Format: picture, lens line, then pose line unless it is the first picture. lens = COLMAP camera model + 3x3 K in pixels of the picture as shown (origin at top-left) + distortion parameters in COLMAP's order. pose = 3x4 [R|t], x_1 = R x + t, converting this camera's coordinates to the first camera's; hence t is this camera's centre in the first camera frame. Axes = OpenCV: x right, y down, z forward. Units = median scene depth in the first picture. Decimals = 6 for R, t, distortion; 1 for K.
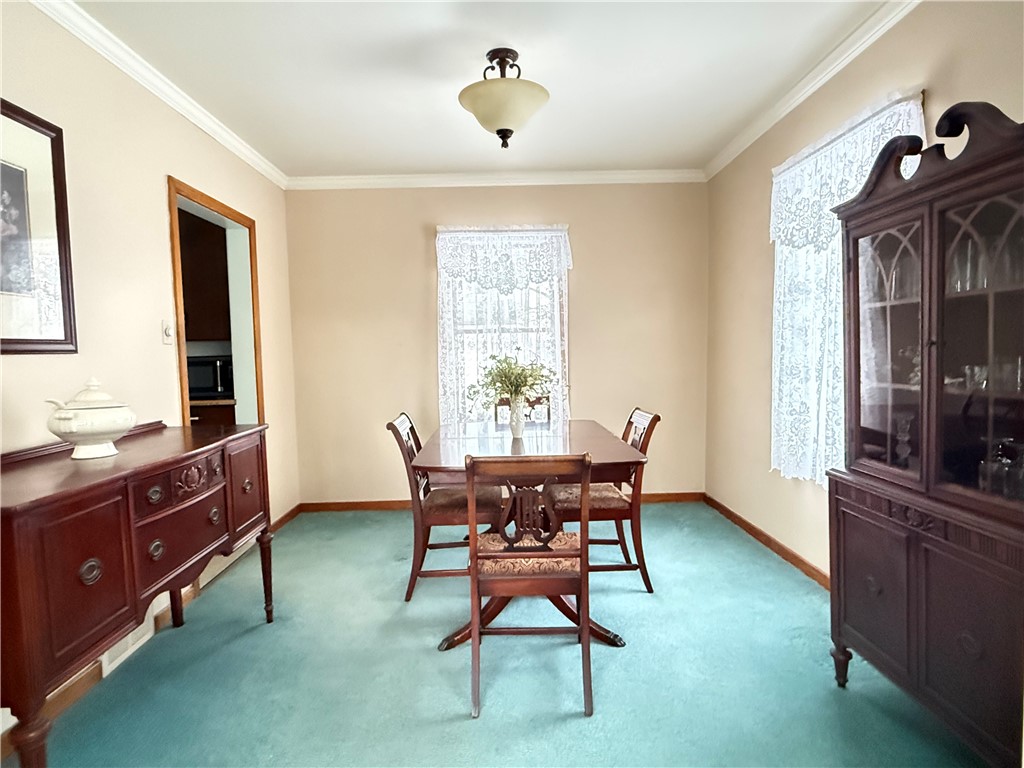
lens RADIAL K [[577.3, 0, 511.0], [0, 577.3, 386.5], [0, 0, 1]] dist [-0.004043, 0.006109]
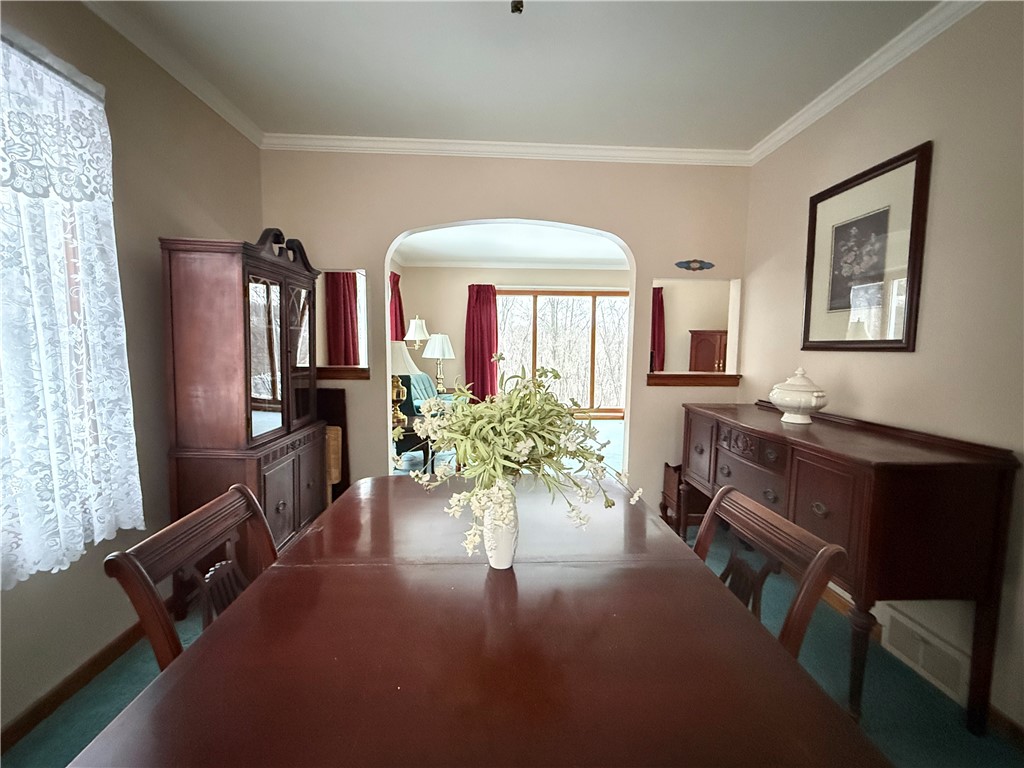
lens RADIAL K [[450.6, 0, 525.1], [0, 450.6, 398.8], [0, 0, 1]] dist [-0.000121, -0.000893]
pose [[-0.999011, 0.017528, -0.040866, 0.005760], [0.010081, 0.984378, 0.175781, -0.105367], [0.043308, 0.175195, -0.983581, 1.513637]]
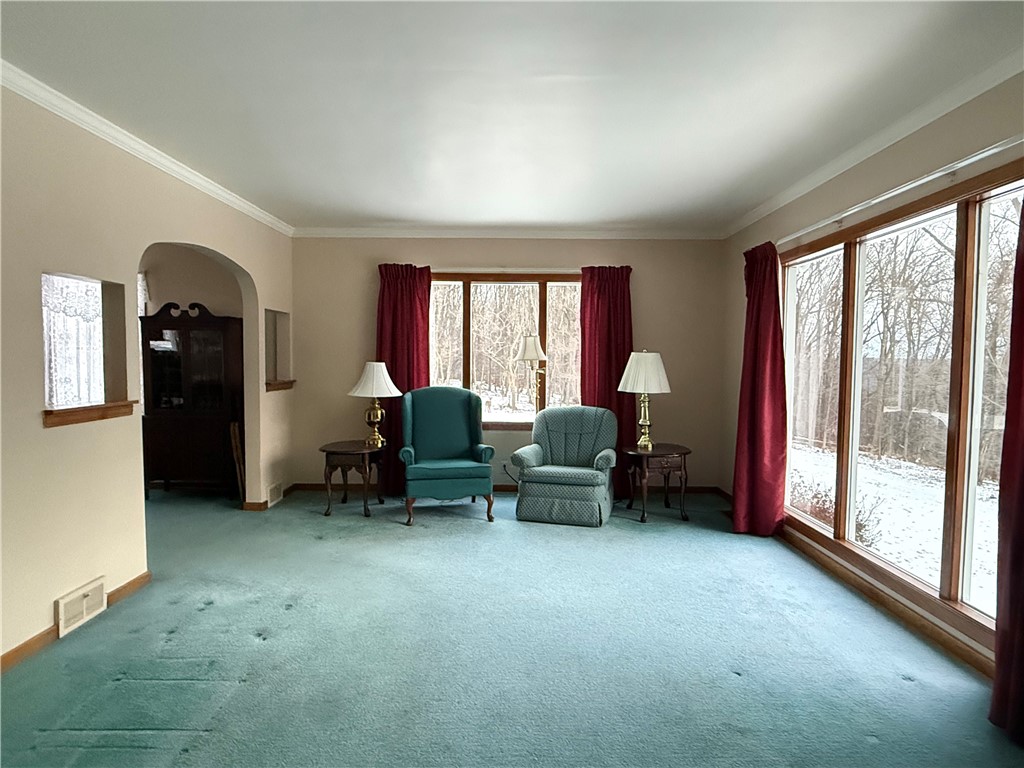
lens RADIAL K [[618.5, 0, 514.5], [0, 618.5, 388.4], [0, 0, 1]] dist [-0.002925, 0.002790]
pose [[0.025694, -0.027397, 0.999294, -1.658195], [0.060998, 0.997805, 0.025788, 0.036884], [-0.997807, 0.060292, 0.027309, -0.576927]]
